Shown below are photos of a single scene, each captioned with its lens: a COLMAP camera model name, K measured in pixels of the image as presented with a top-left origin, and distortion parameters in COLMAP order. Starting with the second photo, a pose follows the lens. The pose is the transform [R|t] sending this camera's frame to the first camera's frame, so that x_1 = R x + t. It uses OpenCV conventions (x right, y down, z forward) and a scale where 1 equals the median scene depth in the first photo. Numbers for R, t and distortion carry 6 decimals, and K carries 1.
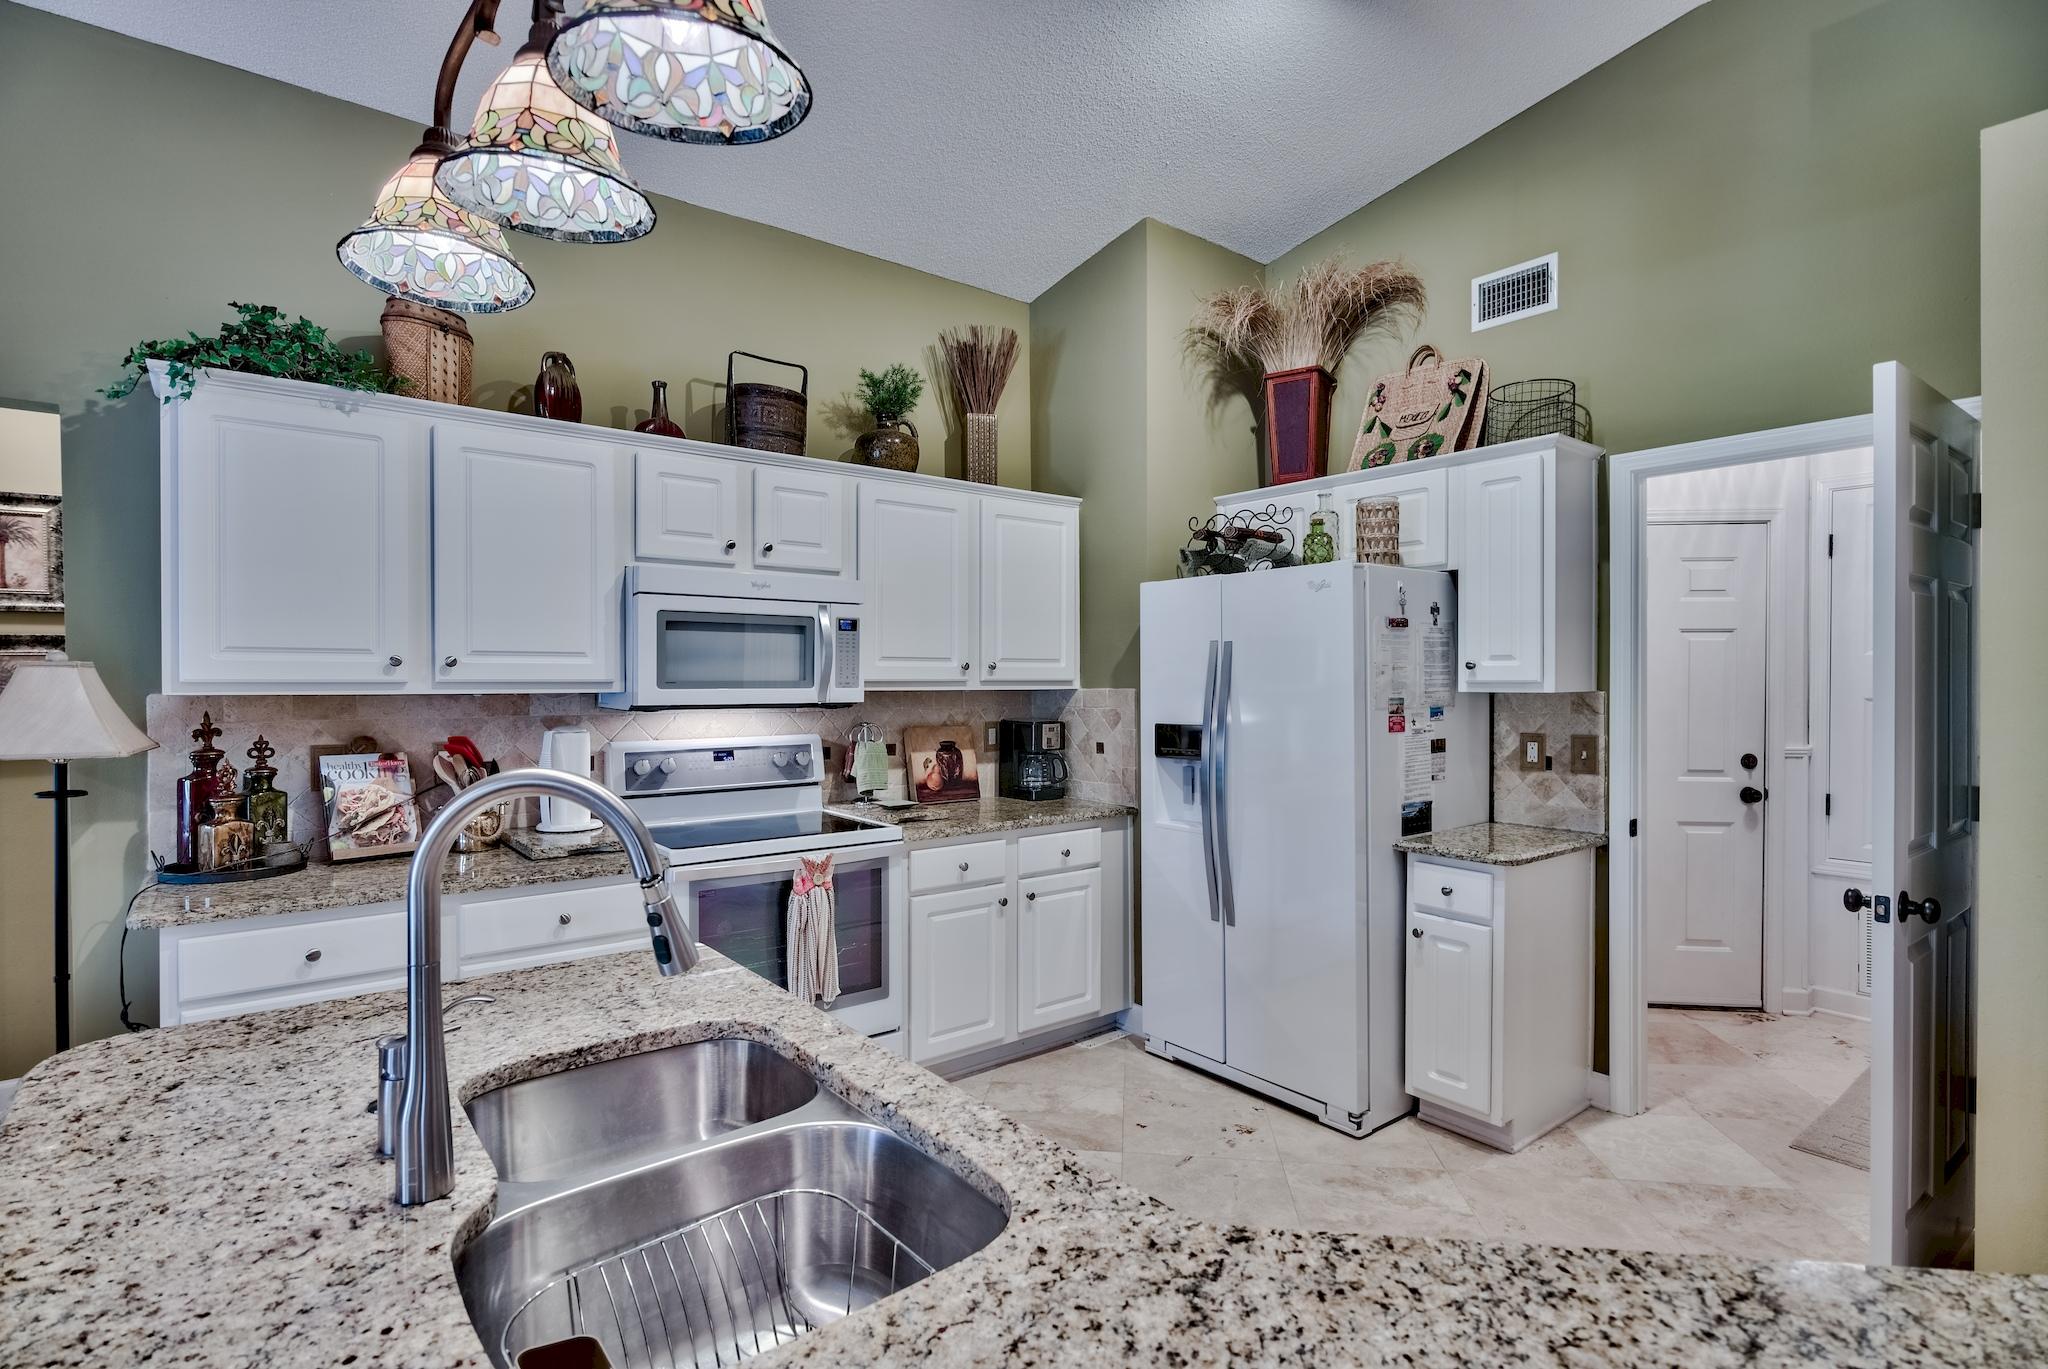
lens RADIAL K [[1001.5, 0, 1024.0], [0, 1001.5, 684.5], [0, 0, 1]] dist [-0.000054, 0.000116]
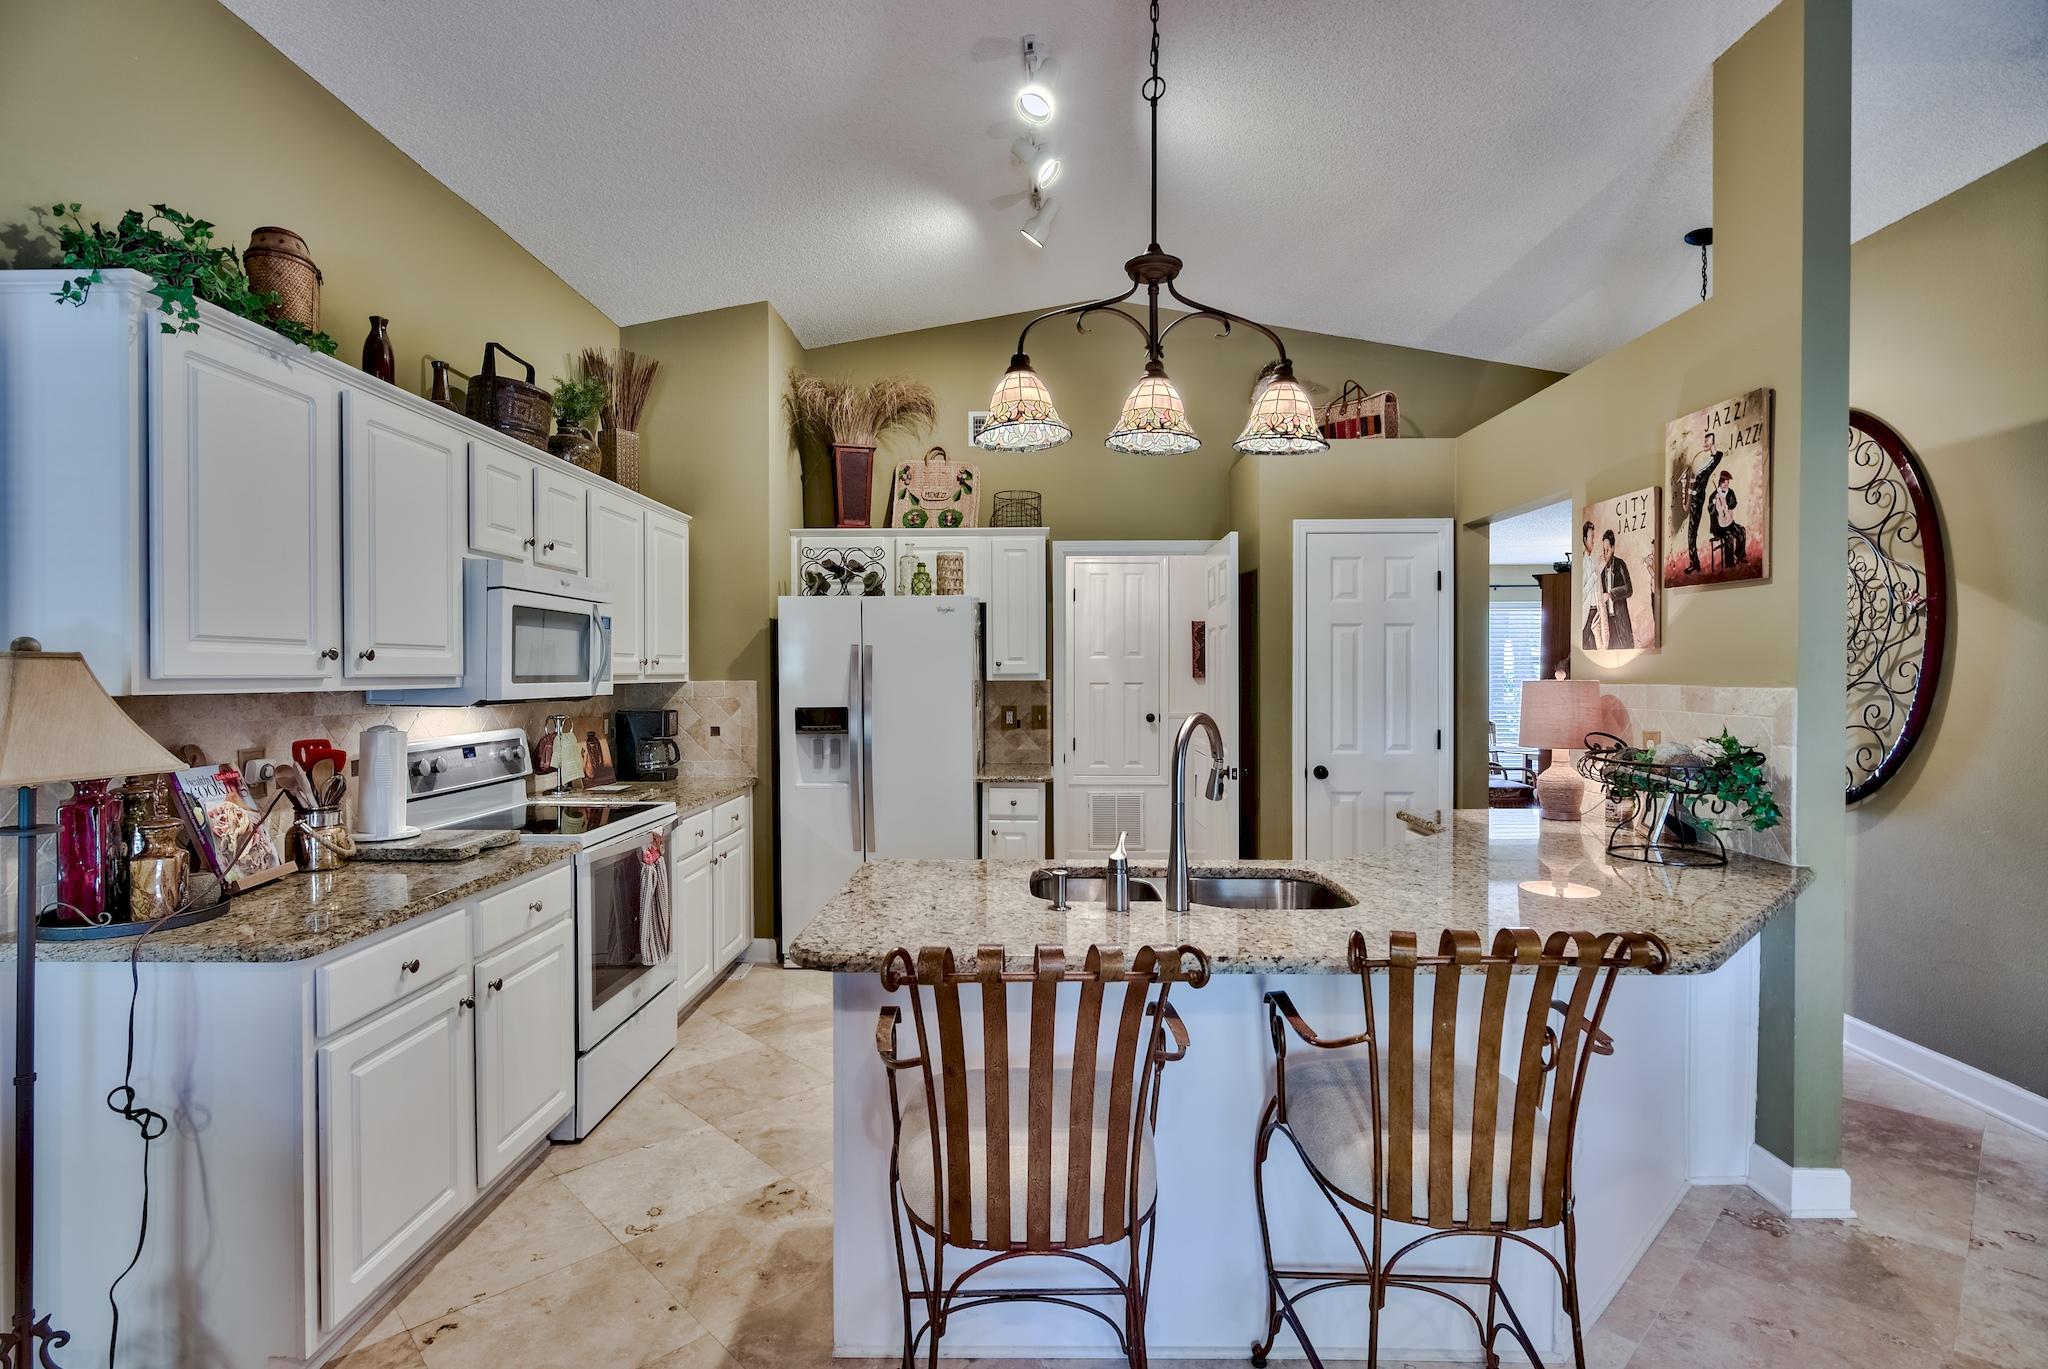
lens RADIAL K [[982.7, 0, 1020.6], [0, 982.7, 682.2], [0, 0, 1]] dist [-0.003051, -0.000656]
pose [[0.633039, -0.009194, 0.774065, -0.689696], [0.006381, 0.999957, 0.006659, 0.000121], [-0.774093, 0.000724, 0.633071, -0.013773]]
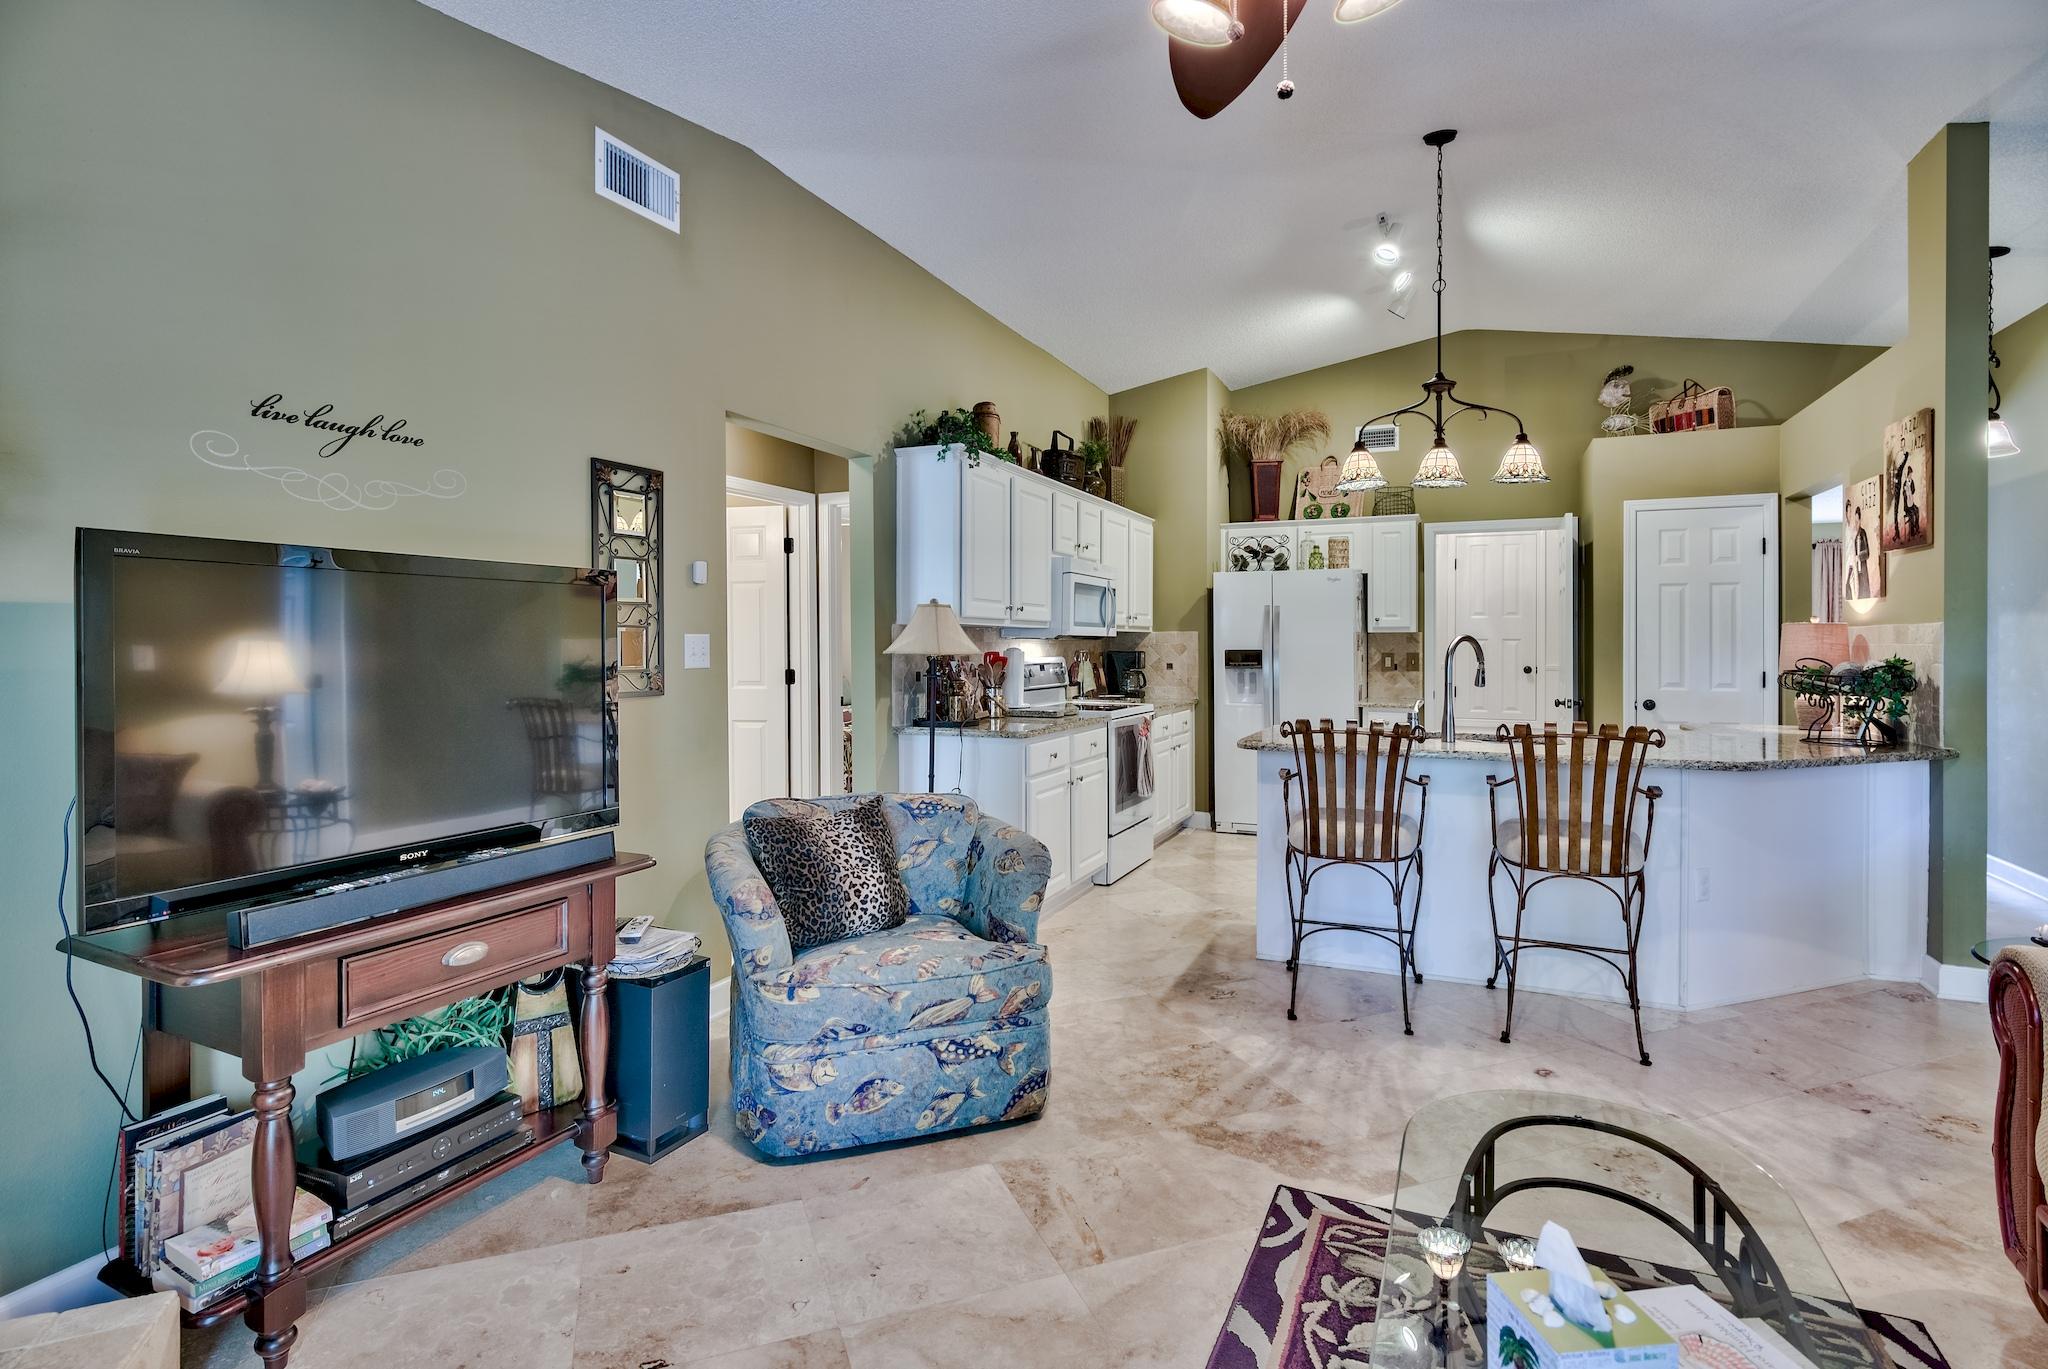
lens RADIAL K [[1006.0, 0, 1041.3], [0, 1006.0, 645.6], [0, 0, 1]] dist [-0.001623, 0.000111]
pose [[0.877499, 0.000397, 0.479579, -1.098287], [0.002045, 0.999987, -0.004570, 0.040960], [-0.479575, 0.004990, 0.877487, -0.472988]]
